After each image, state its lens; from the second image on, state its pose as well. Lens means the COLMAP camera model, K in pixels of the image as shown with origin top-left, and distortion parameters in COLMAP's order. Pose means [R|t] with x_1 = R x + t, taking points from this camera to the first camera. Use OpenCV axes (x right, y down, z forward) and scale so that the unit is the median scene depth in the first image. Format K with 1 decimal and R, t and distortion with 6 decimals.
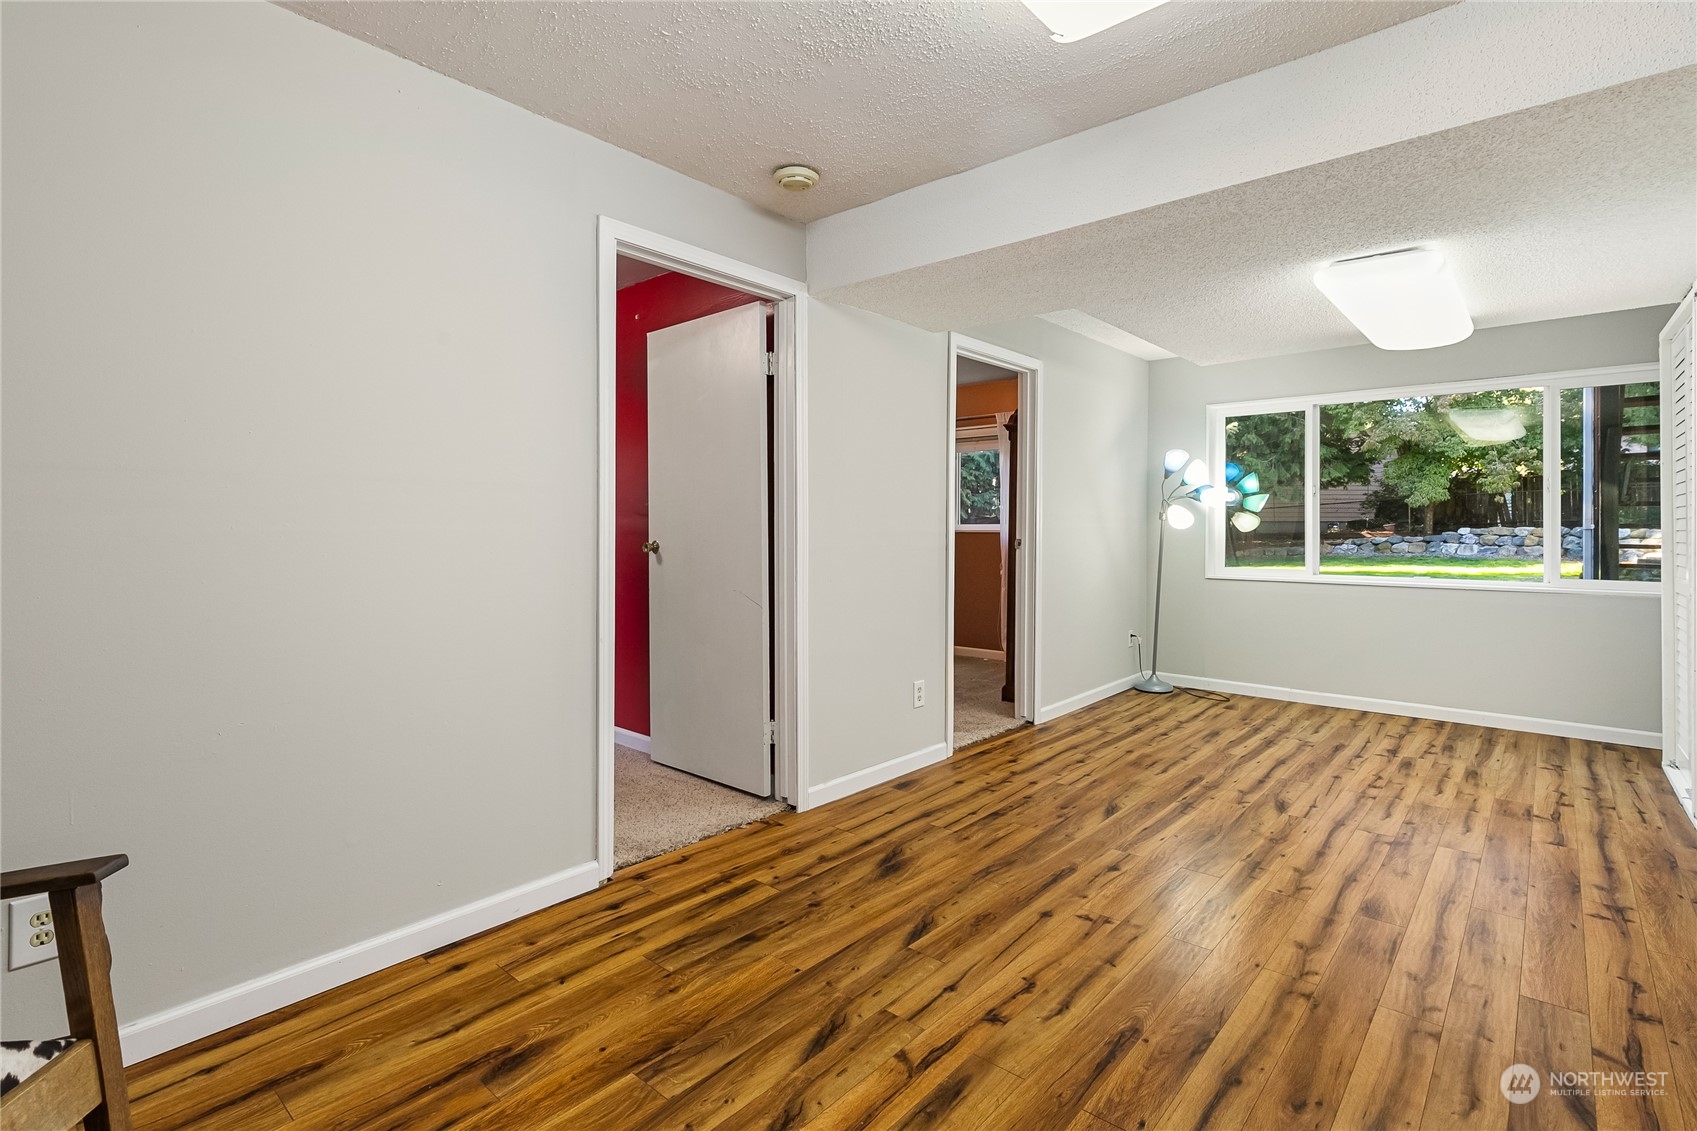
lens RADIAL K [[813.1, 0, 850.4], [0, 813.1, 524.6], [0, 0, 1]] dist [0.003838, -0.001100]
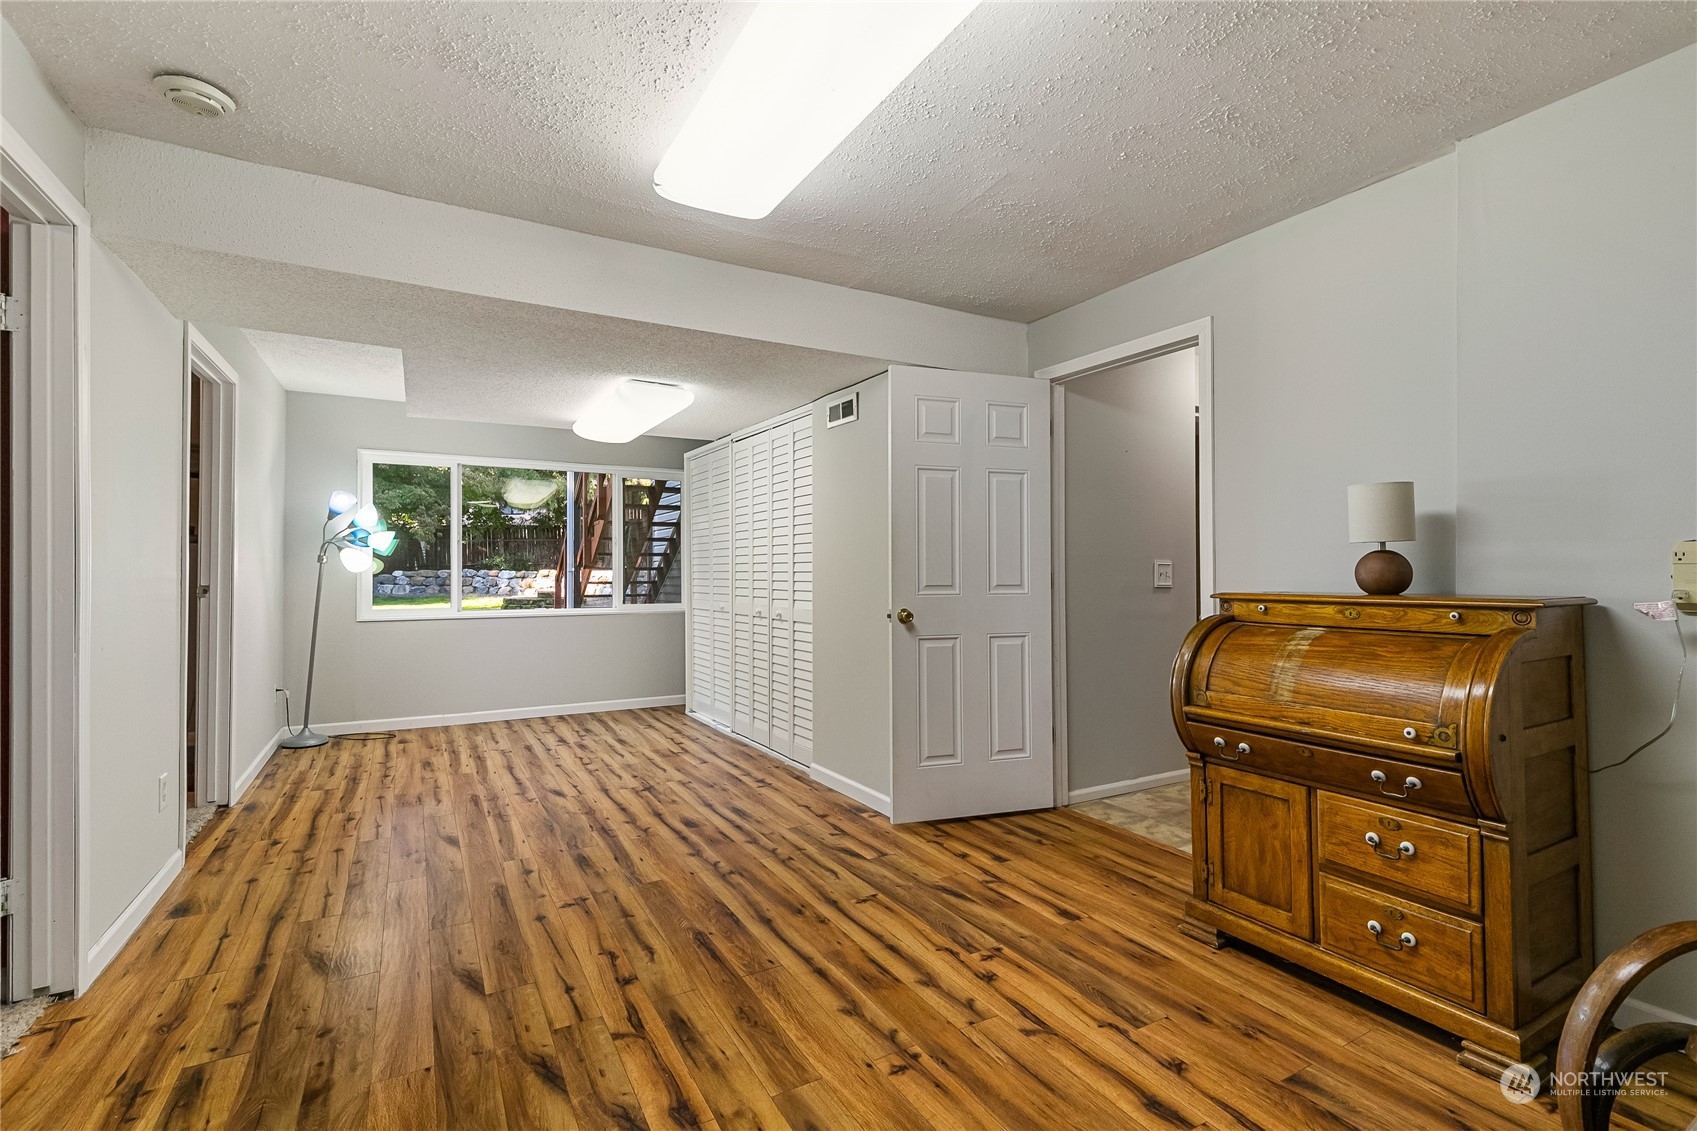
lens RADIAL K [[768.8, 0, 874.5], [0, 768.8, 553.5], [0, 0, 1]] dist [0.000392, 0.000174]
pose [[0.312992, 0.017253, 0.949599, -0.520582], [0.000520, 0.999832, -0.018337, 0.000221], [-0.949756, 0.006233, 0.312931, 0.195804]]
